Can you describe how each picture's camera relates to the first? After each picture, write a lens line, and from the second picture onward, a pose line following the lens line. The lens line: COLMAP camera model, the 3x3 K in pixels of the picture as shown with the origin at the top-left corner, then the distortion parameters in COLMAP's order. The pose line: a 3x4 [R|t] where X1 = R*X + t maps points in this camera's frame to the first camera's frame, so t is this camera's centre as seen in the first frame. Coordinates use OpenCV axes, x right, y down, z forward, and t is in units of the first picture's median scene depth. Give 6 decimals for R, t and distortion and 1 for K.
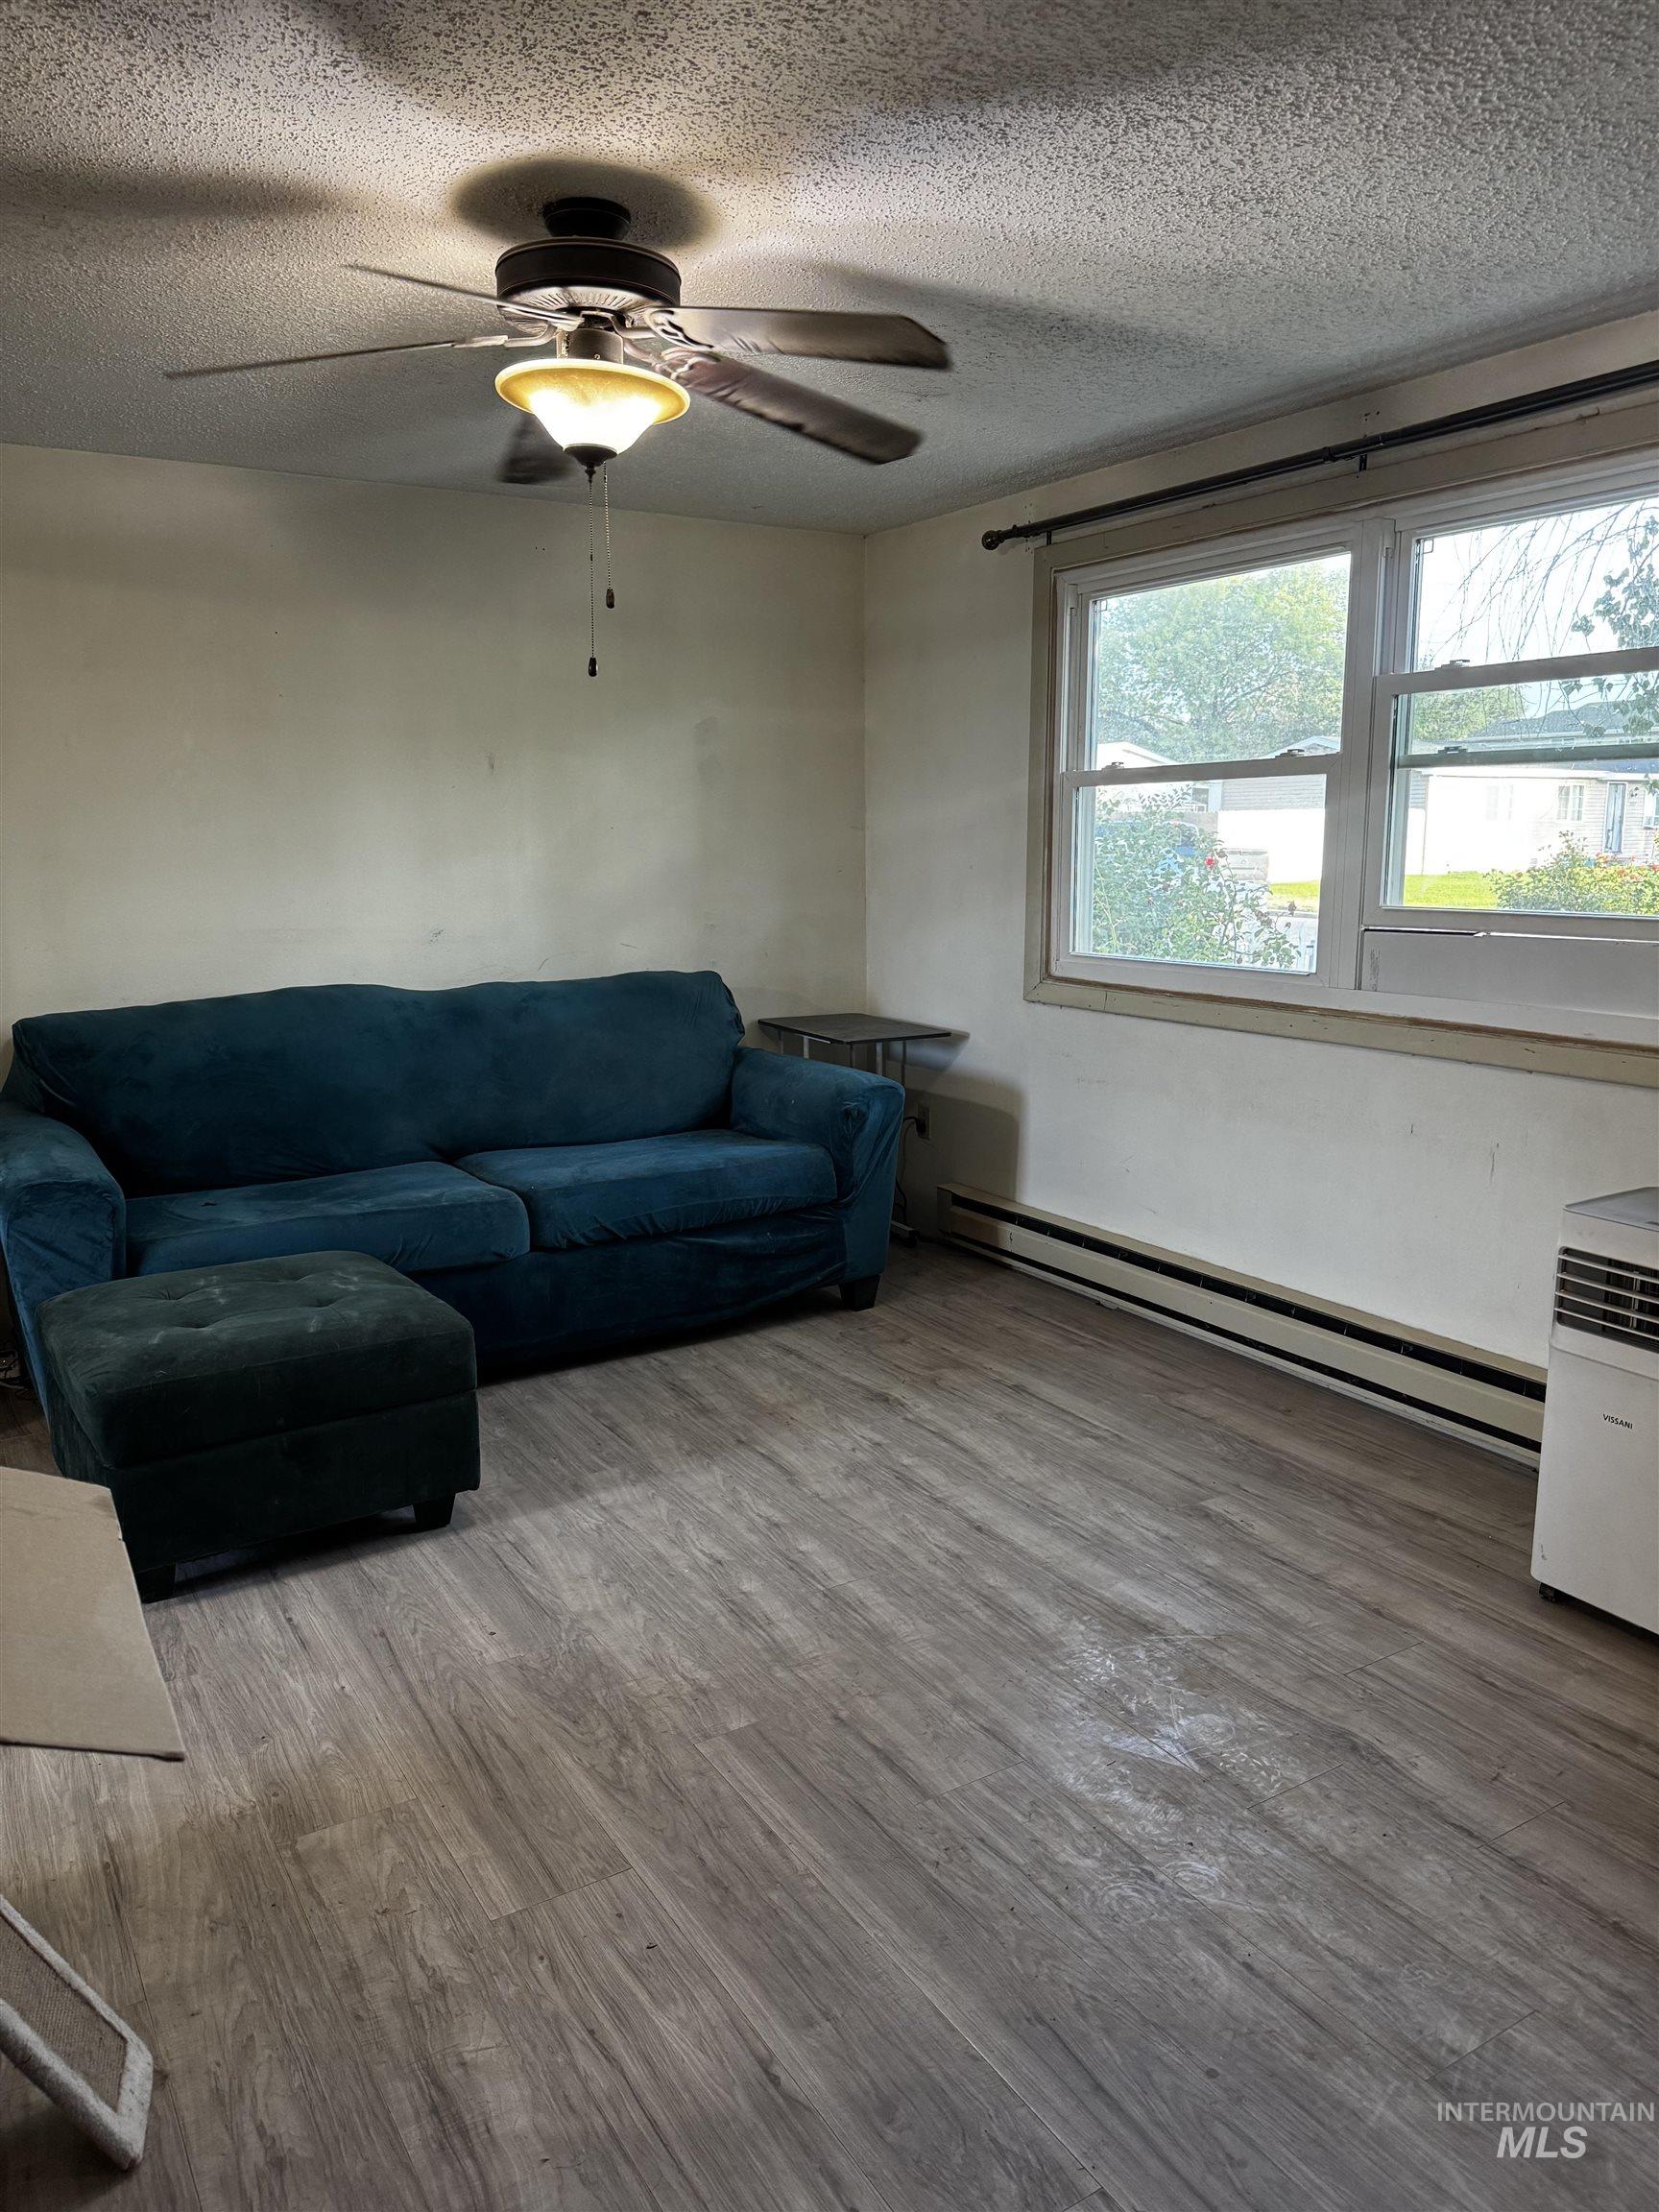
lens RADIAL K [[1557.7, 0, 829.5], [0, 1557.7, 1106.0], [0, 0, 1]] dist [-0.006329, -0.005283]
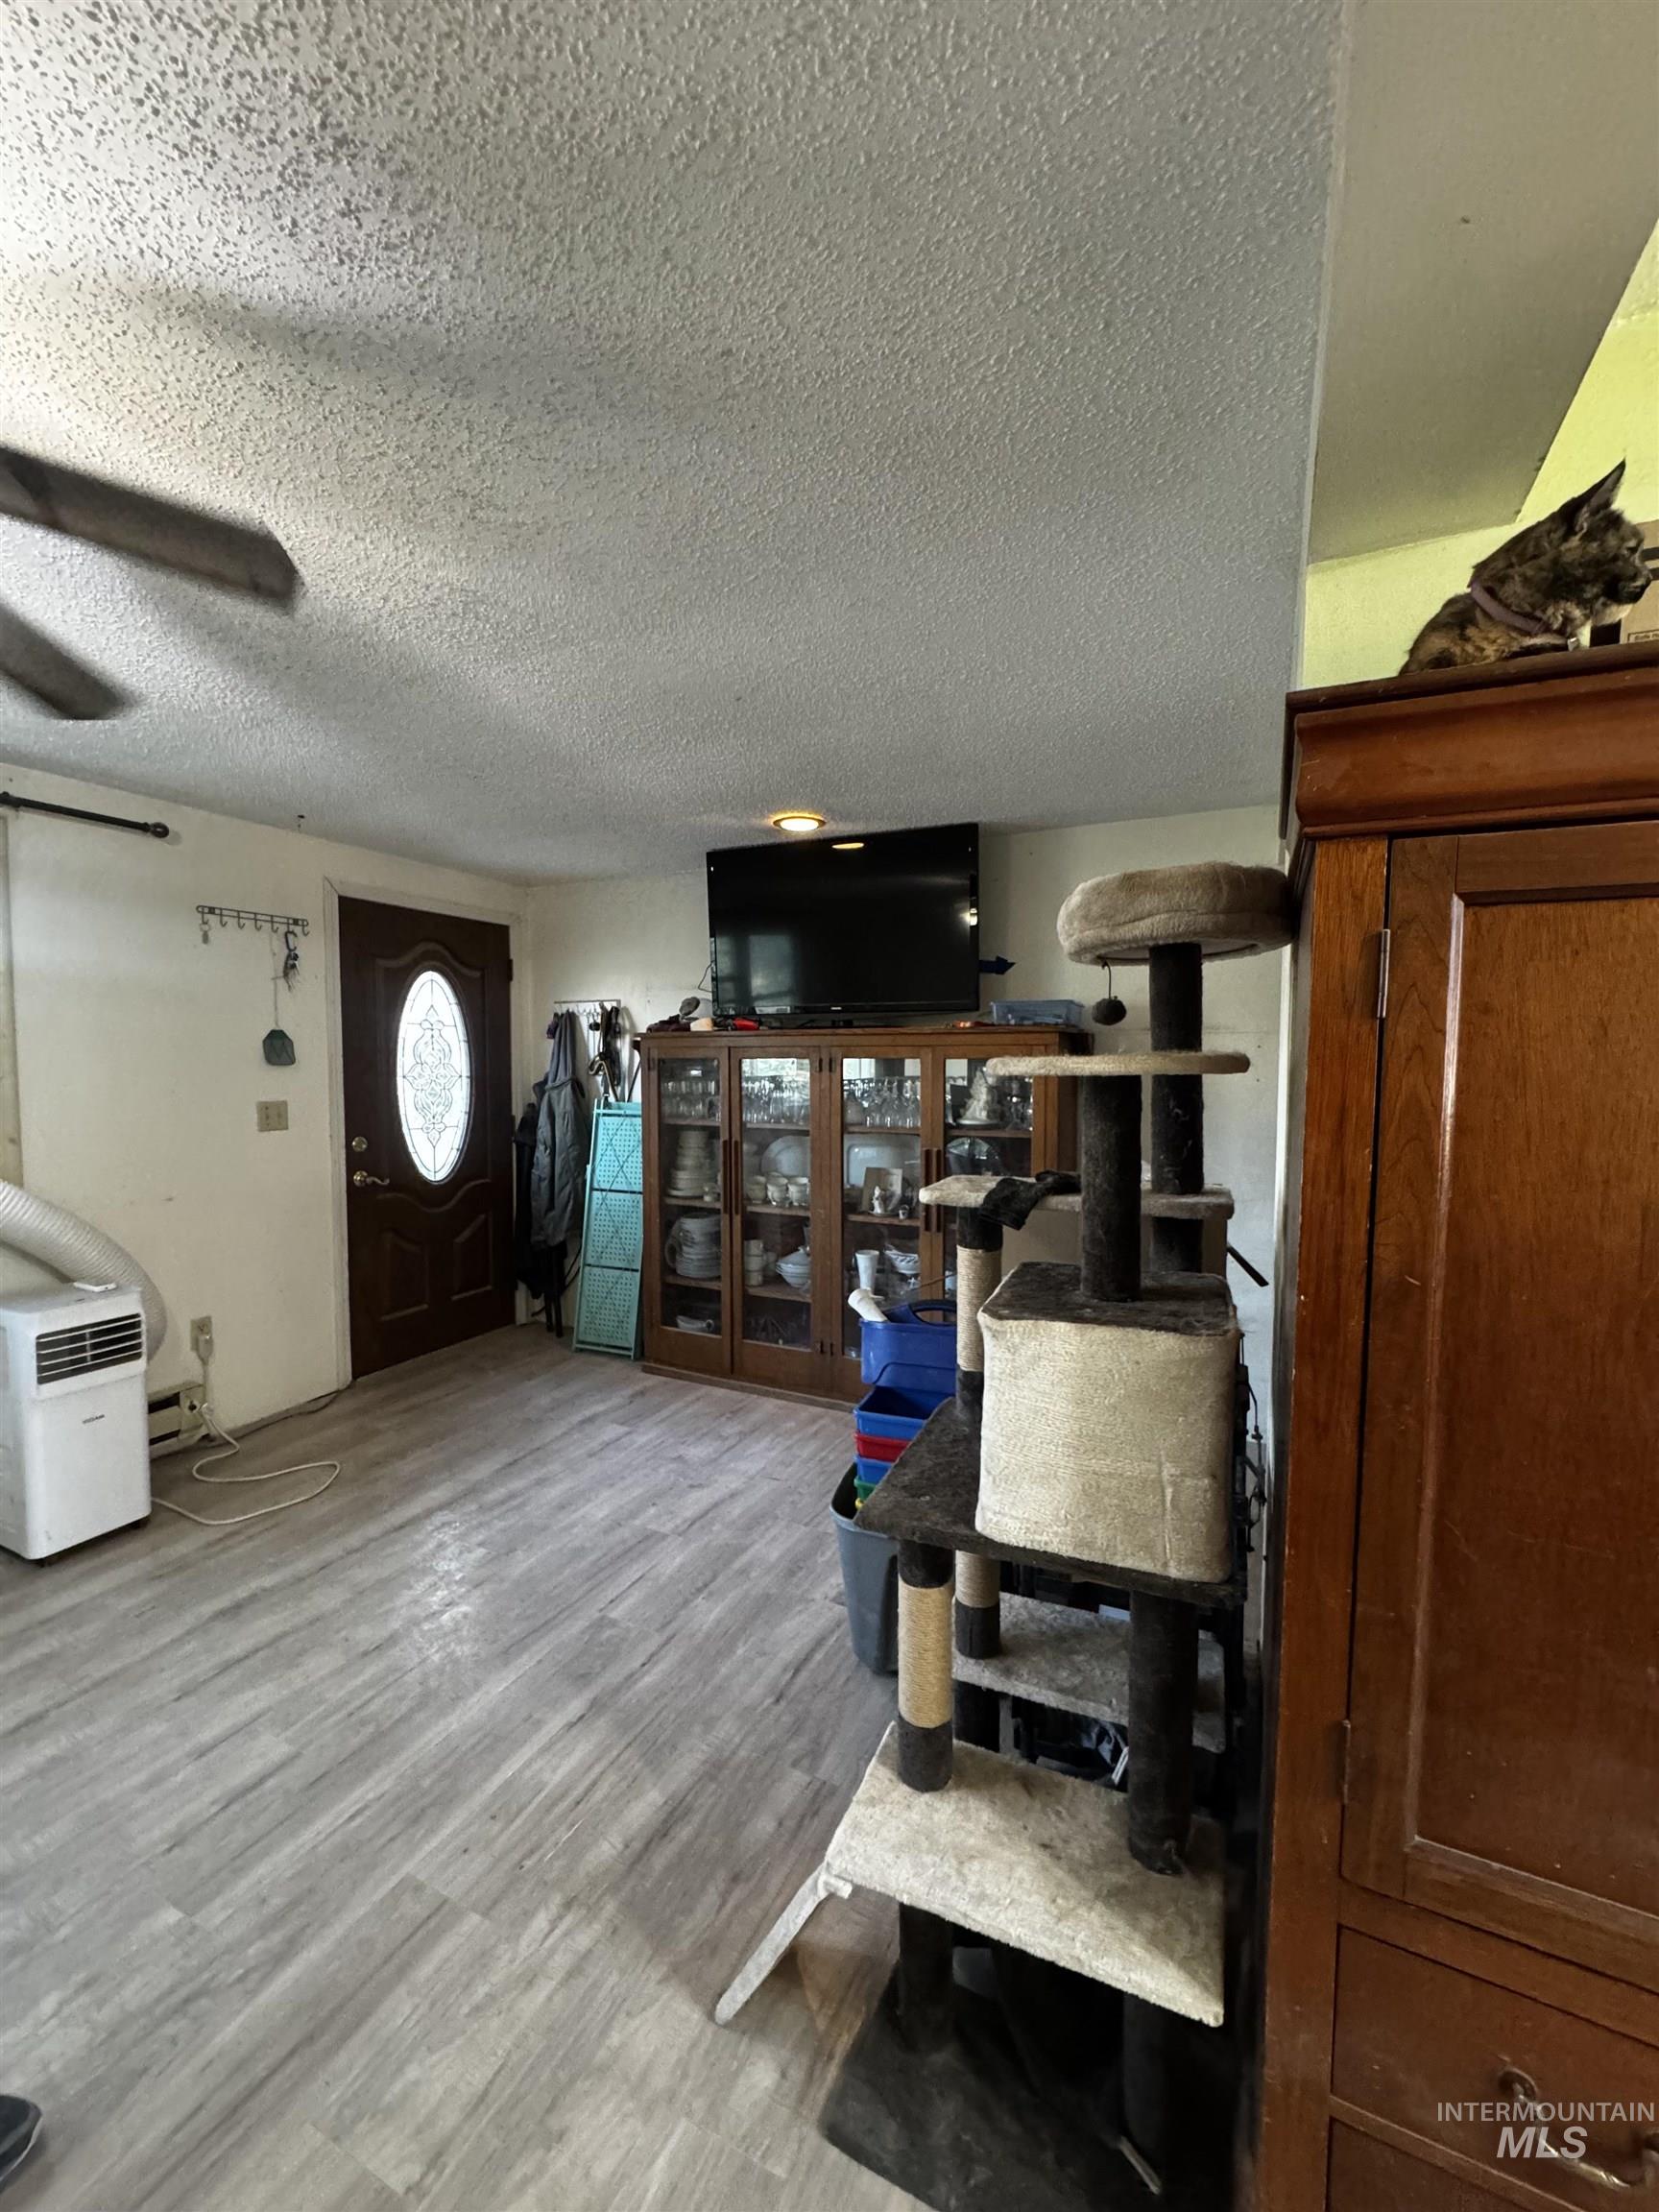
lens RADIAL K [[902.7, 0, 829.5], [0, 902.7, 1106.0], [0, 0, 1]] dist [-0.001247, 0.000178]
pose [[-0.539664, -0.039857, 0.840937, -0.854659], [0.148335, 0.978750, 0.141581, -0.173747], [-0.828710, 0.201147, -0.522284, 0.905154]]
